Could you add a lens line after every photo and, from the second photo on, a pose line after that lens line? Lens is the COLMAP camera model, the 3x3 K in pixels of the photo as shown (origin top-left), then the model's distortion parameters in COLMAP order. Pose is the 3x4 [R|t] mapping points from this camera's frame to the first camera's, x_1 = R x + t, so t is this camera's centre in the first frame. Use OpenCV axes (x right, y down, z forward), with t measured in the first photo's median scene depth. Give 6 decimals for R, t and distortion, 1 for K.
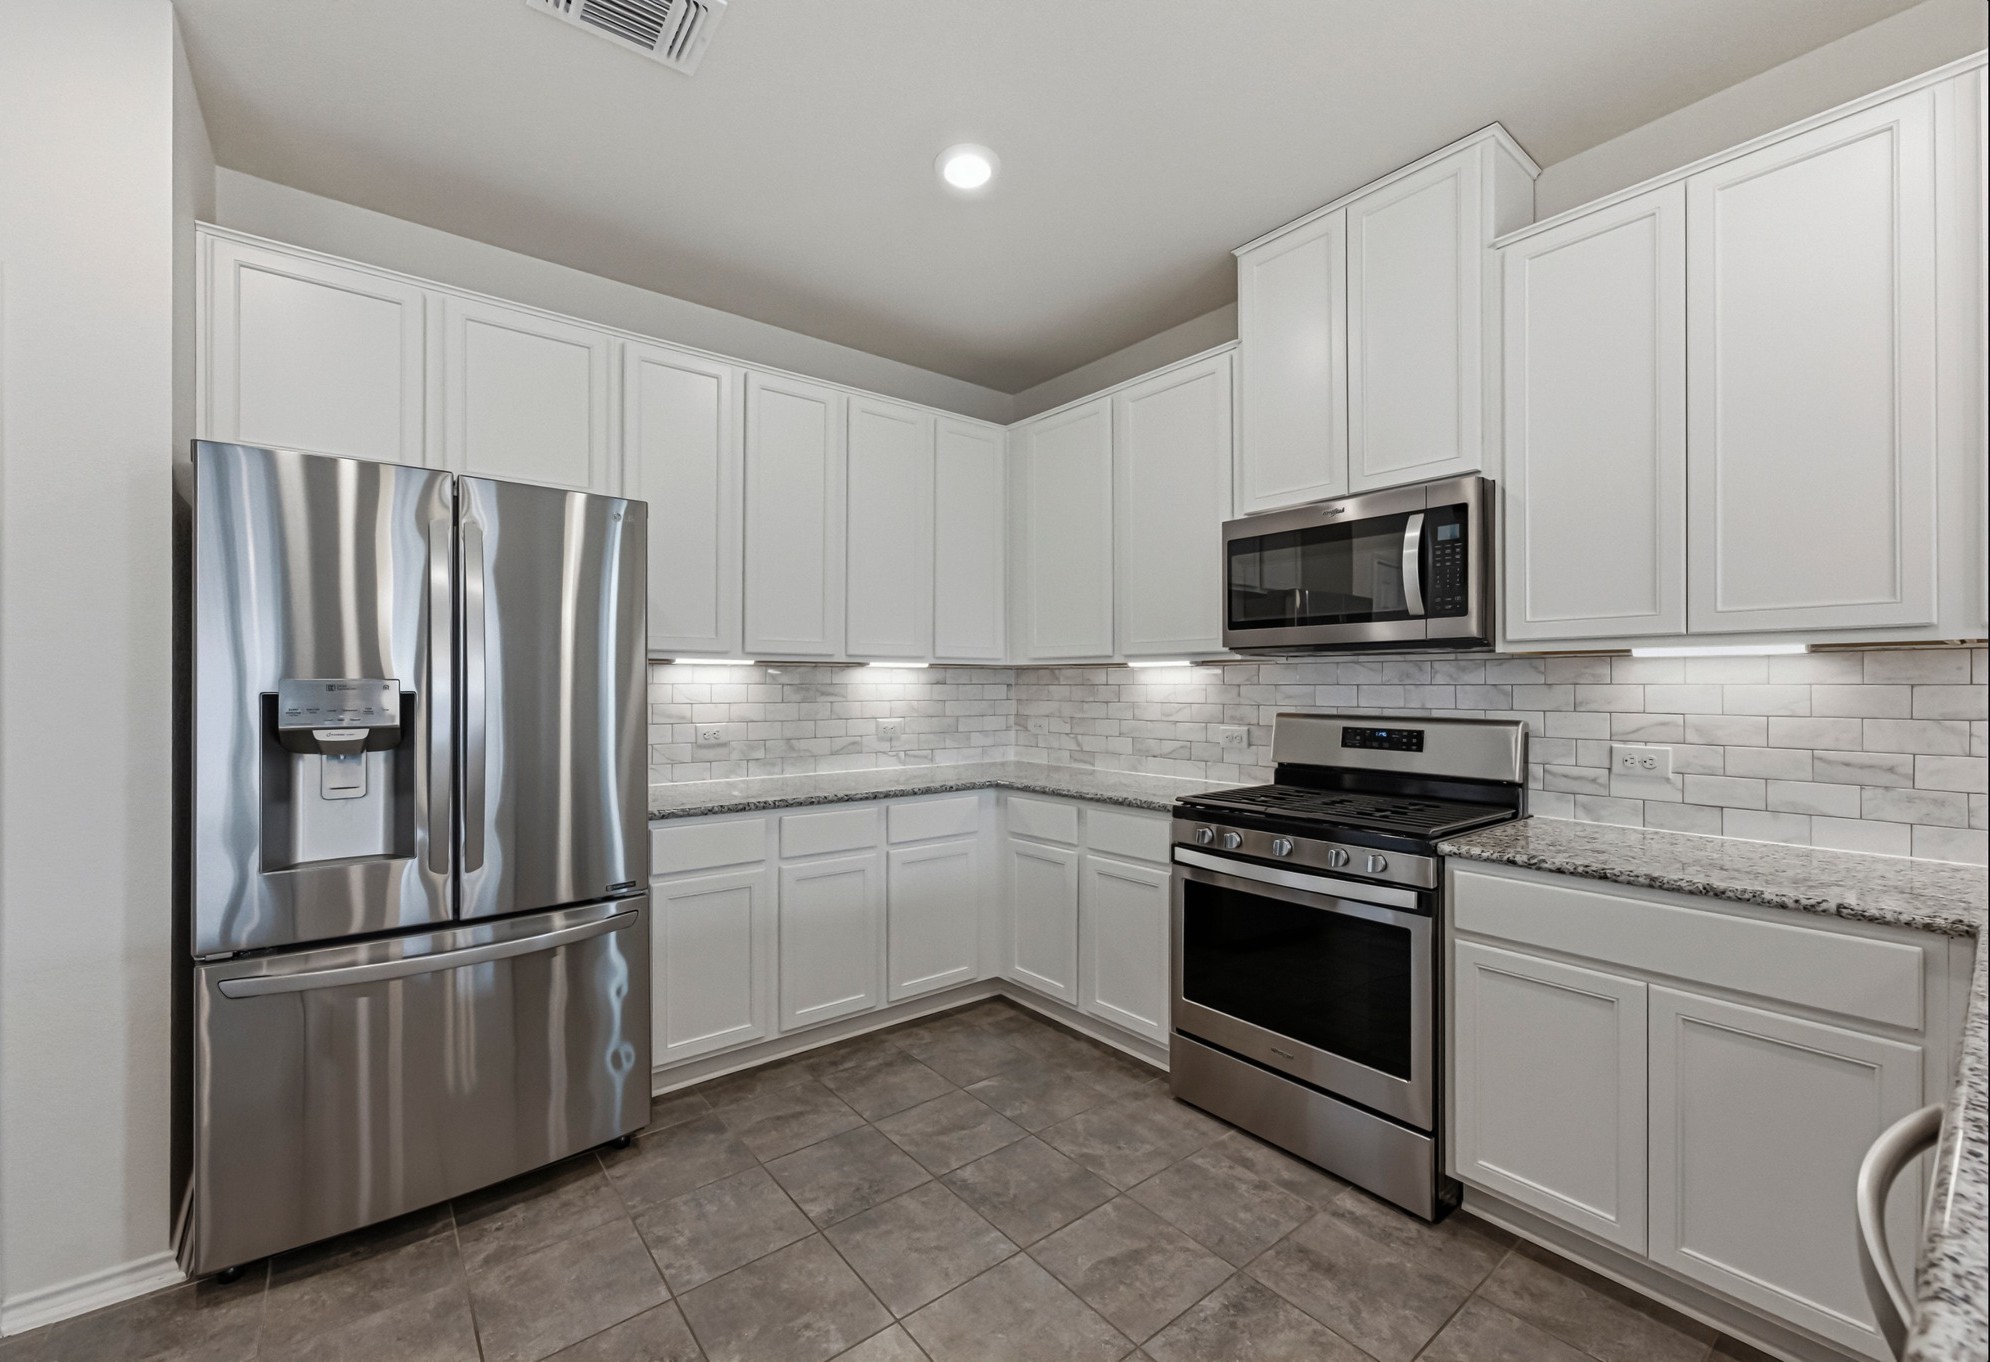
lens RADIAL K [[806.7, 0, 990.3], [0, 806.7, 684.4], [0, 0, 1]] dist [0.000606, 0.000375]
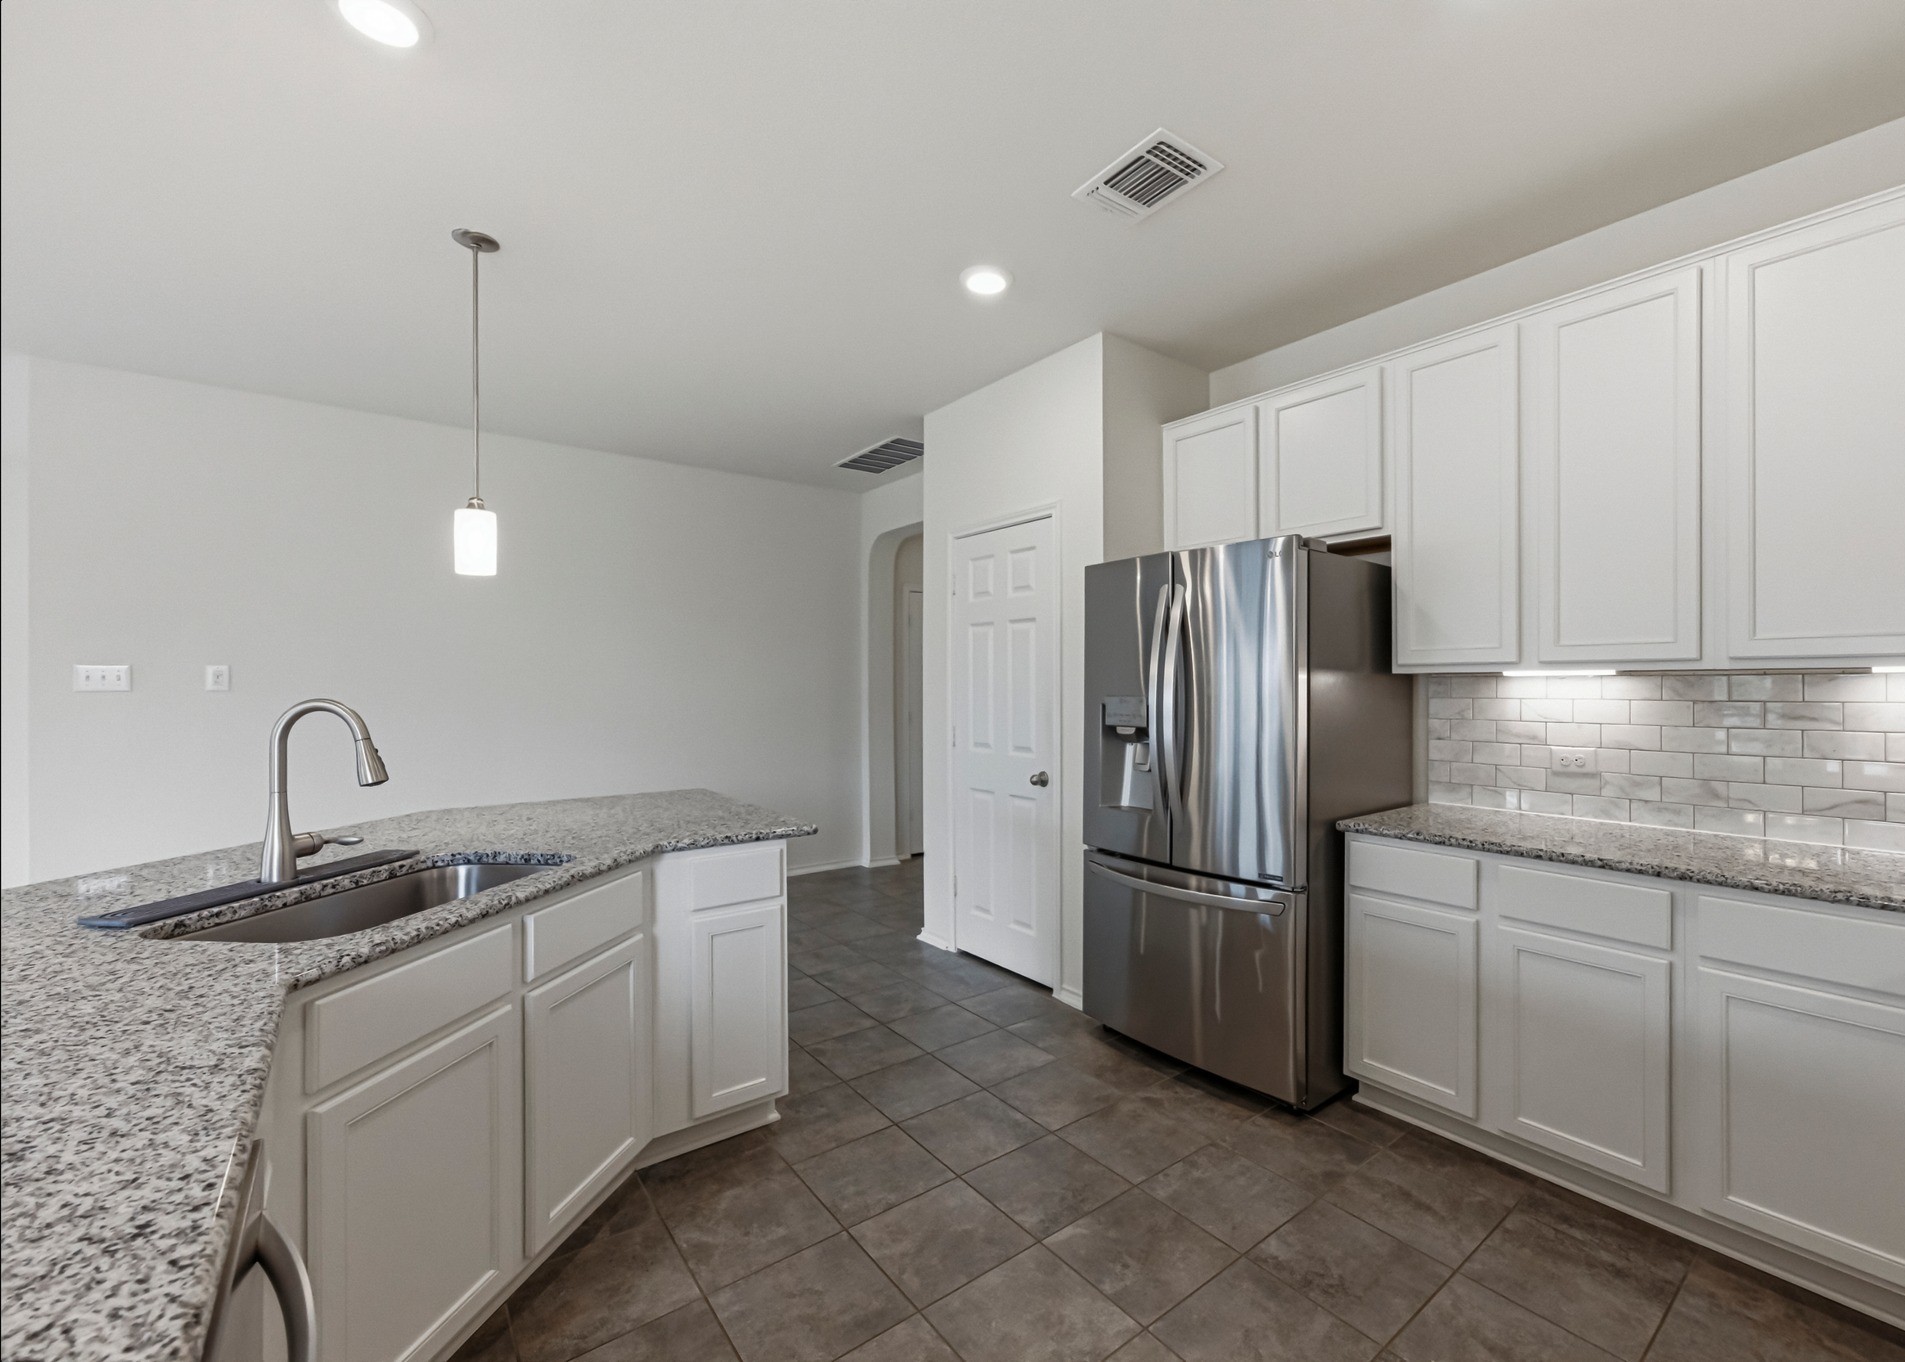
lens RADIAL K [[803.2, 0, 1000.2], [0, 803.2, 688.4], [0, 0, 1]] dist [0.003329, 0.000163]
pose [[0.000966, -0.003527, -0.999993, 0.558702], [0.001269, 0.999993, -0.003525, -0.010751], [0.999999, -0.001265, 0.000971, 0.503633]]
